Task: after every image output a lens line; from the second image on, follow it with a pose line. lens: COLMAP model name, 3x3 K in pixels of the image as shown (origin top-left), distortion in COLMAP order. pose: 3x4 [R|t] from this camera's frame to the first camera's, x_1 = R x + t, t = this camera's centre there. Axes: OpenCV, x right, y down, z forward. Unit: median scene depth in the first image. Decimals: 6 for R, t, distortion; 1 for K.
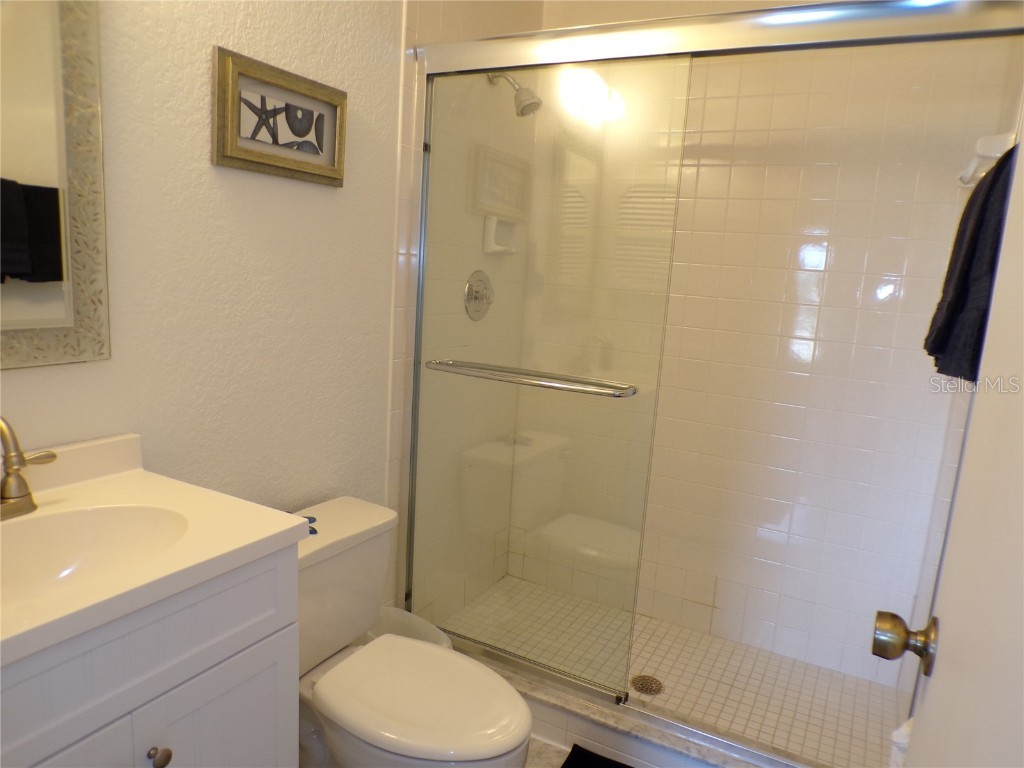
lens RADIAL K [[693.2, 0, 512.1], [0, 693.2, 389.7], [0, 0, 1]] dist [-0.050871, 0.028160]
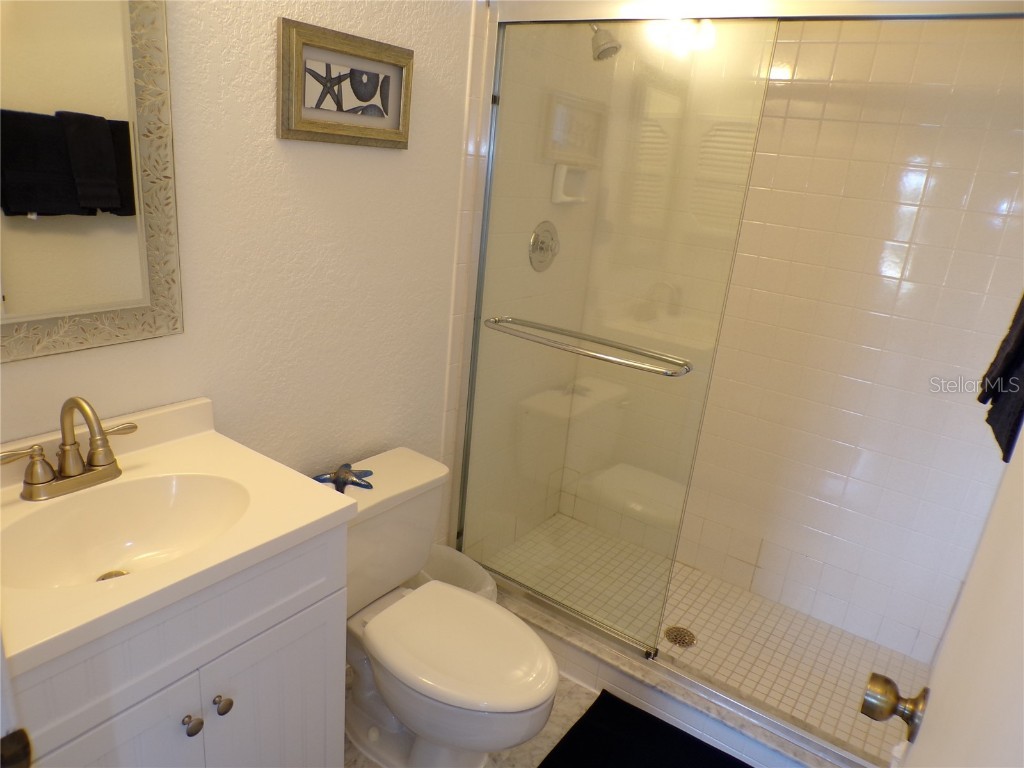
lens RADIAL K [[693.2, 0, 512.1], [0, 693.2, 389.7], [0, 0, 1]] dist [-0.050871, 0.028160]
pose [[0.992428, 0.066904, -0.103011, 0.030518], [-0.051699, 0.988258, 0.143779, -0.101146], [0.111421, -0.137365, 0.984234, -0.012093]]
